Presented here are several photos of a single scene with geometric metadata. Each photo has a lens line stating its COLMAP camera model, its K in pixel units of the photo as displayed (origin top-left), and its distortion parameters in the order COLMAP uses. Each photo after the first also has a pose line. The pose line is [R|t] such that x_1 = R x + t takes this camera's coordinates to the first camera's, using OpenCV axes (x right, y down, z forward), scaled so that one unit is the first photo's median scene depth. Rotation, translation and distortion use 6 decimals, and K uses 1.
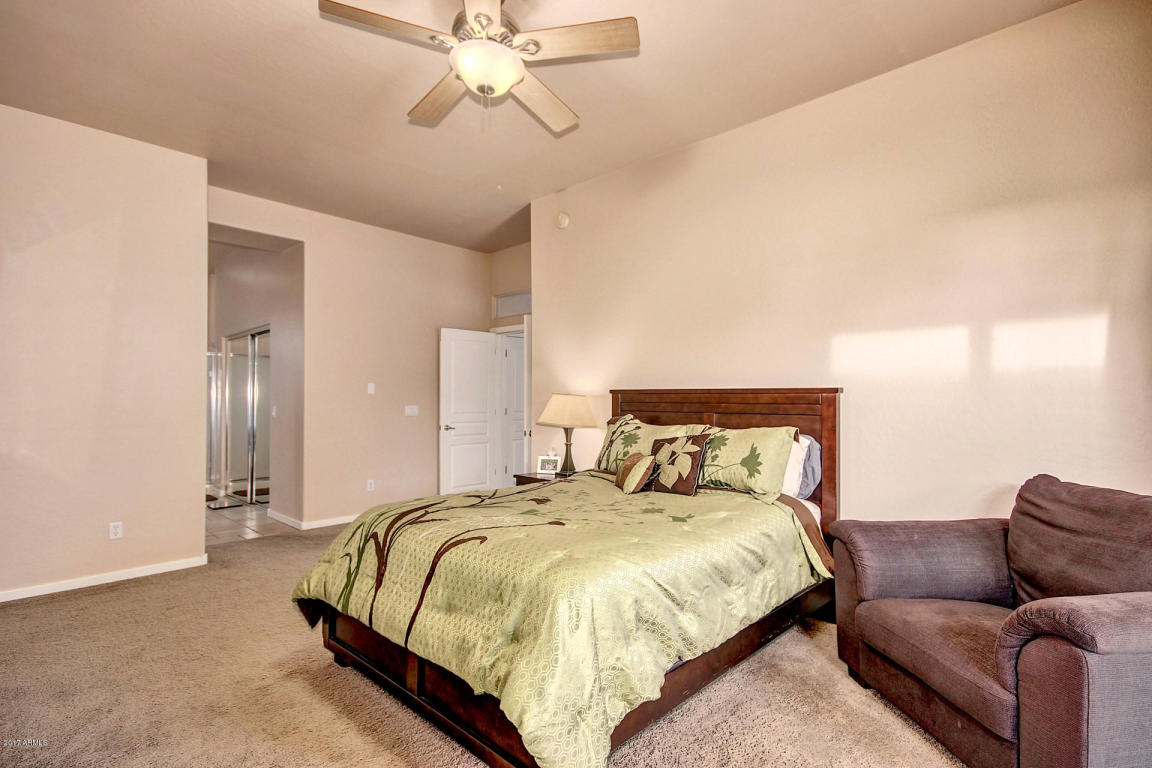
lens RADIAL K [[548.3, 0, 578.7], [0, 548.3, 390.5], [0, 0, 1]] dist [0.011115, -0.005112]
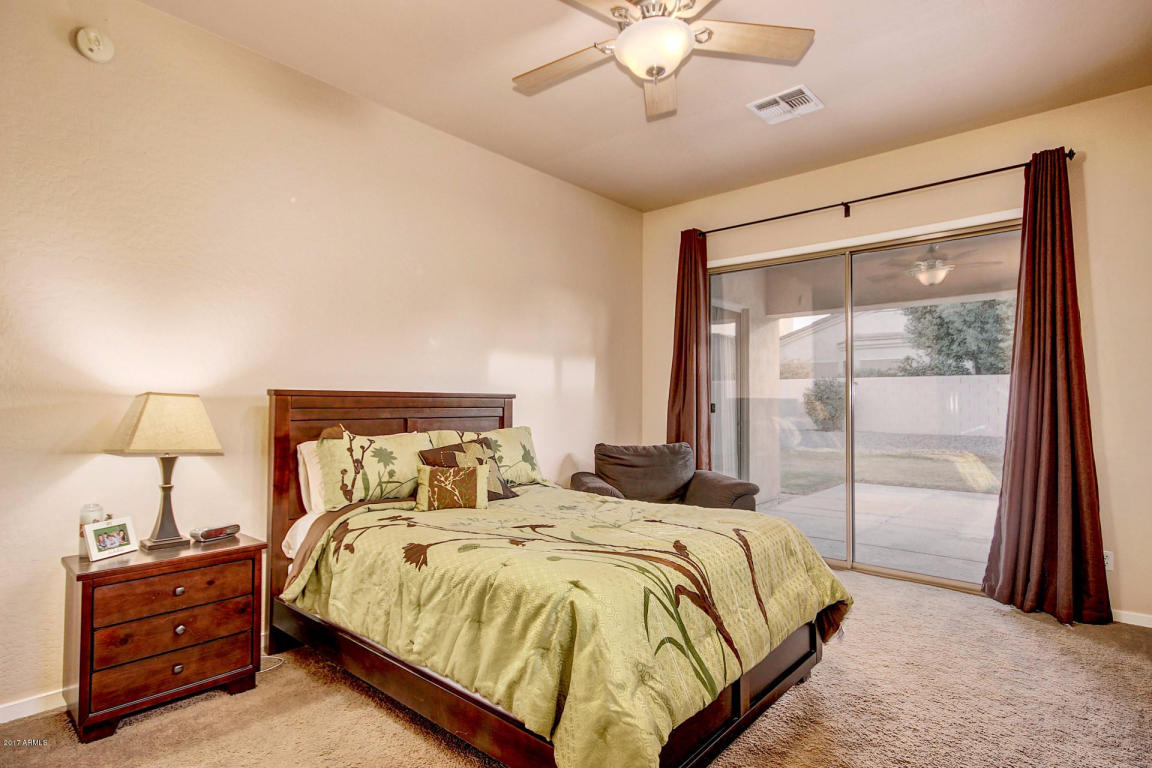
lens RADIAL K [[585.7, 0, 576.6], [0, 585.7, 389.7], [0, 0, 1]] dist [0.000460, -0.000257]
pose [[-0.029444, 0.021464, 0.999336, -0.886231], [-0.015493, 0.999640, -0.021927, 0.011642], [-0.999446, -0.016128, -0.029101, 0.892873]]
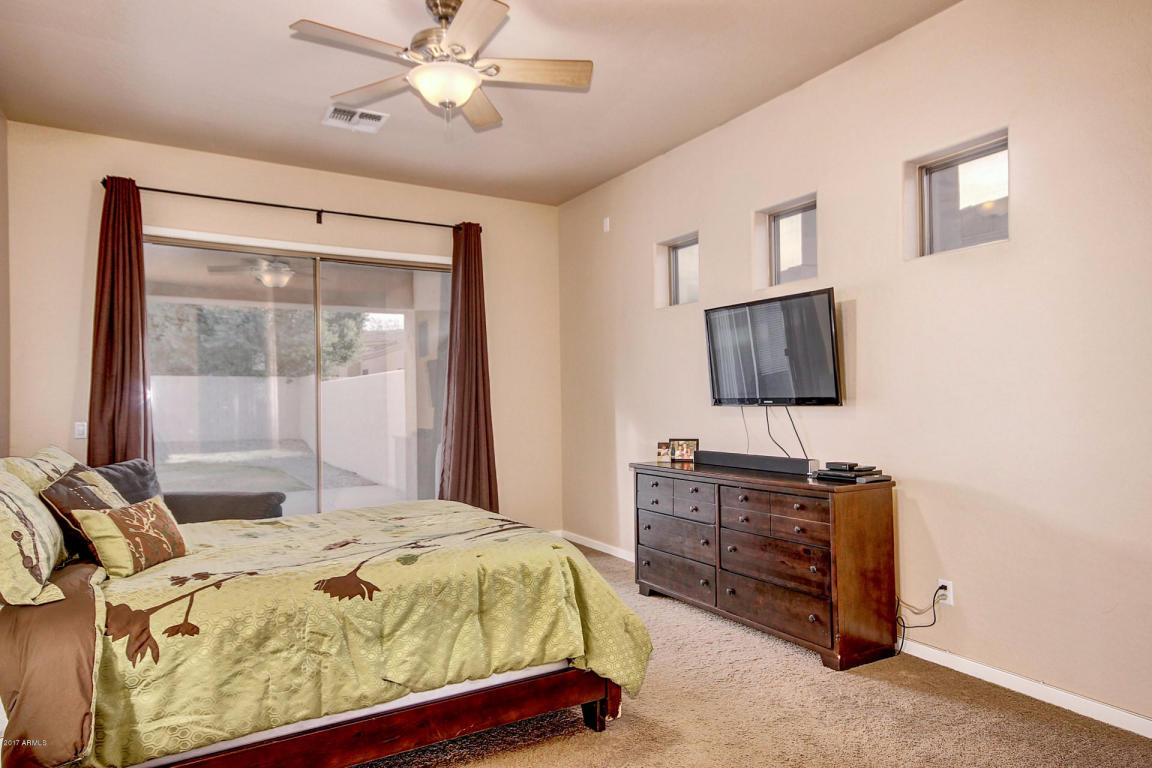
lens RADIAL K [[703.4, 0, 576.0], [0, 703.4, 384.0], [0, 0, 1]] dist [0.000445, 0.001079]
pose [[-0.959742, 0.018549, 0.280269, -0.583977], [0.008531, 0.999282, -0.036923, 0.021168], [-0.280753, -0.033045, -0.959211, 1.714318]]
